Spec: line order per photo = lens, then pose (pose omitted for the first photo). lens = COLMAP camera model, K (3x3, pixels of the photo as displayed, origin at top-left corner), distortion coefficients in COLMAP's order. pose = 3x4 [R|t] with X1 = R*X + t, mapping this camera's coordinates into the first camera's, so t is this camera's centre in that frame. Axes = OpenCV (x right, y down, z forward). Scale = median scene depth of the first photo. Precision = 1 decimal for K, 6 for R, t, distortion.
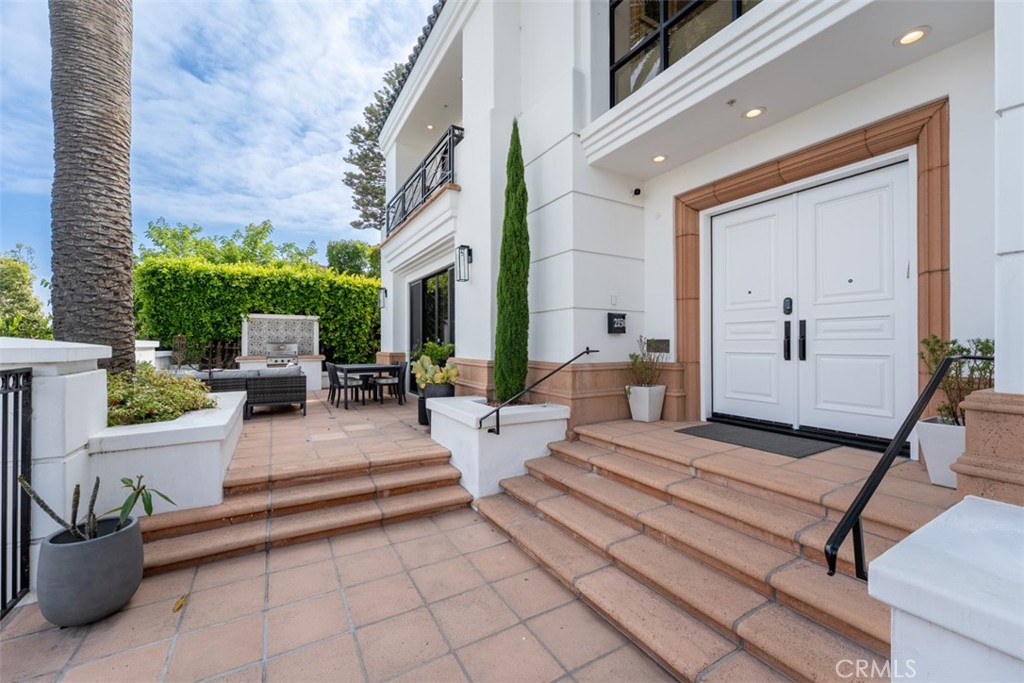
lens RADIAL K [[408.9, 0, 512.5], [0, 408.9, 349.5], [0, 0, 1]] dist [0.001093, -0.000010]
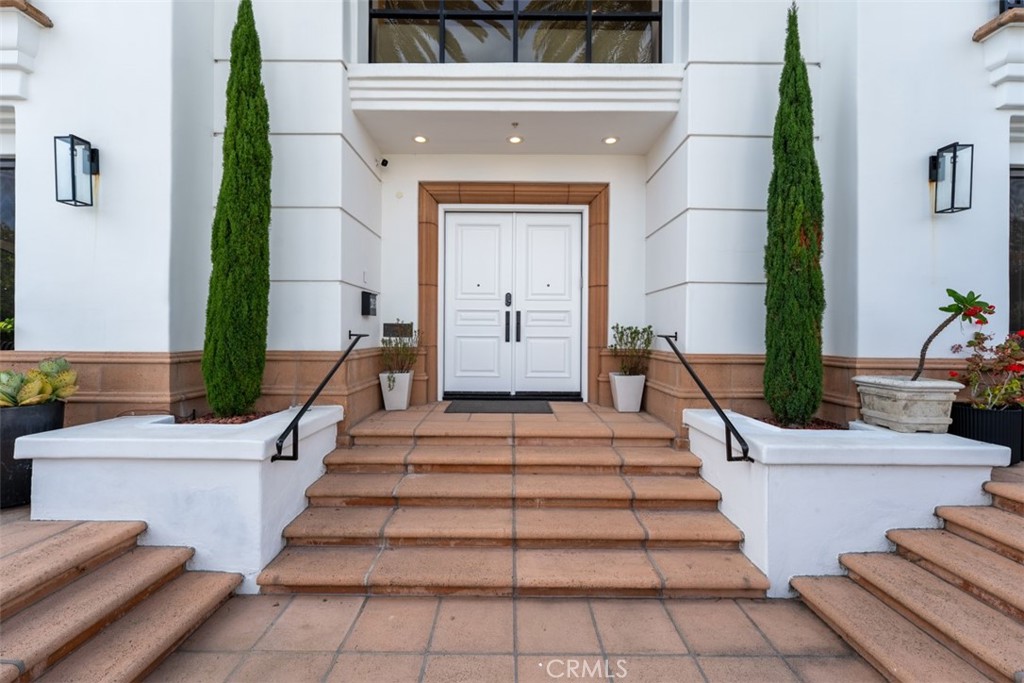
lens RADIAL K [[405.8, 0, 513.9], [0, 405.8, 338.2], [0, 0, 1]] dist [0.001629, -0.000011]
pose [[0.501420, -0.006951, 0.865176, -0.348093], [0.006269, 0.999971, 0.004401, 0.007881], [-0.865181, 0.003217, 0.501449, 0.294146]]
